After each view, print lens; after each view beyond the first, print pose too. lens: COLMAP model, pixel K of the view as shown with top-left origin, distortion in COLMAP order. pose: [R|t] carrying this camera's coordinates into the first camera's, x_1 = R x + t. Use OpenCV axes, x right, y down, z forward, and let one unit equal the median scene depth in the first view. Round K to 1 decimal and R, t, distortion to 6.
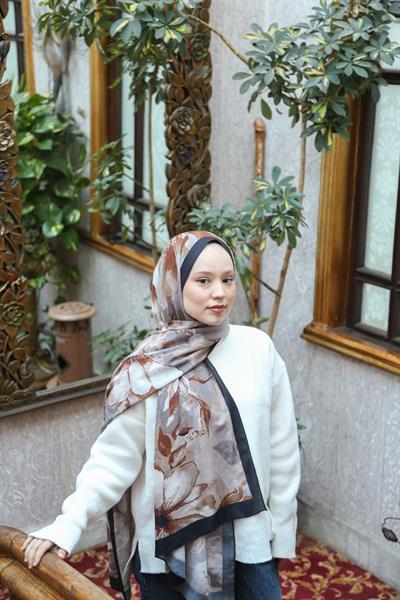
lens RADIAL K [[998.9, 0, 198.5], [0, 998.9, 299.1], [0, 0, 1]] dist [0.229297, 0.079713]
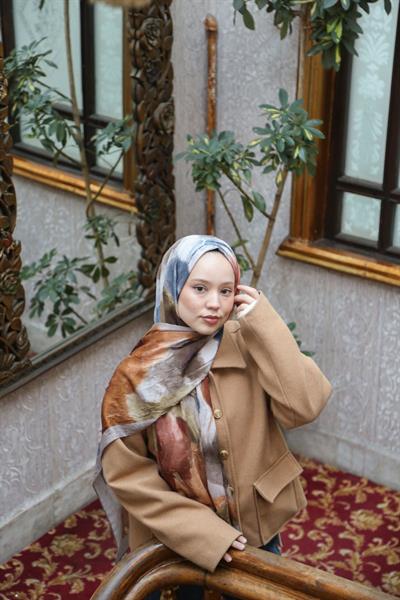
lens RADIAL K [[1260.0, 0, 197.8], [0, 1260.0, 299.4], [0, 0, 1]] dist [0.393949, -0.309743]
pose [[0.944664, -0.144383, 0.294557, -0.334807], [0.093880, 0.979364, 0.178976, -0.144633], [-0.314320, -0.141420, 0.938725, -0.097000]]
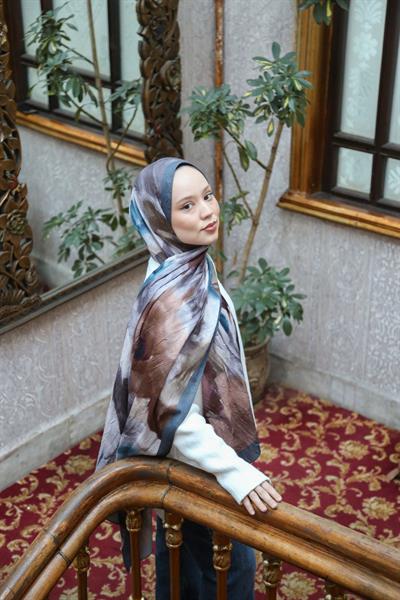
lens RADIAL K [[1007.7, 0, 200.3], [0, 1007.7, 300.1], [0, 0, 1]] dist [0.241805, 0.056252]
pose [[0.964855, -0.135104, 0.225393, -0.226662], [0.089859, 0.975637, 0.200146, -0.084702], [-0.246942, -0.172859, 0.953488, 0.022851]]
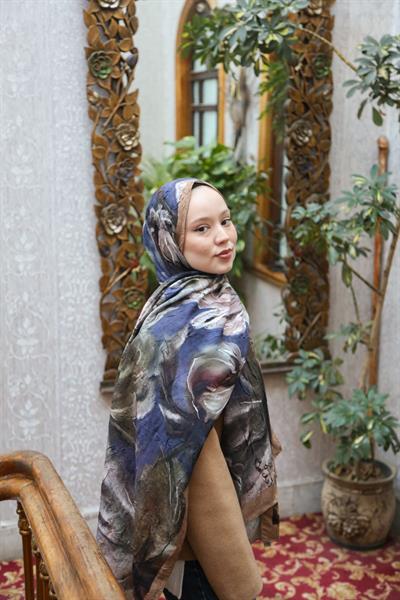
lens RADIAL K [[824.6, 0, 198.2], [0, 824.6, 297.5], [0, 0, 1]] dist [0.150414, 0.006329]
pose [[0.958510, 0.043343, -0.281743, 0.135164], [-0.069813, 0.993966, -0.084599, 0.080969], [0.276376, 0.100758, 0.955753, 0.130728]]
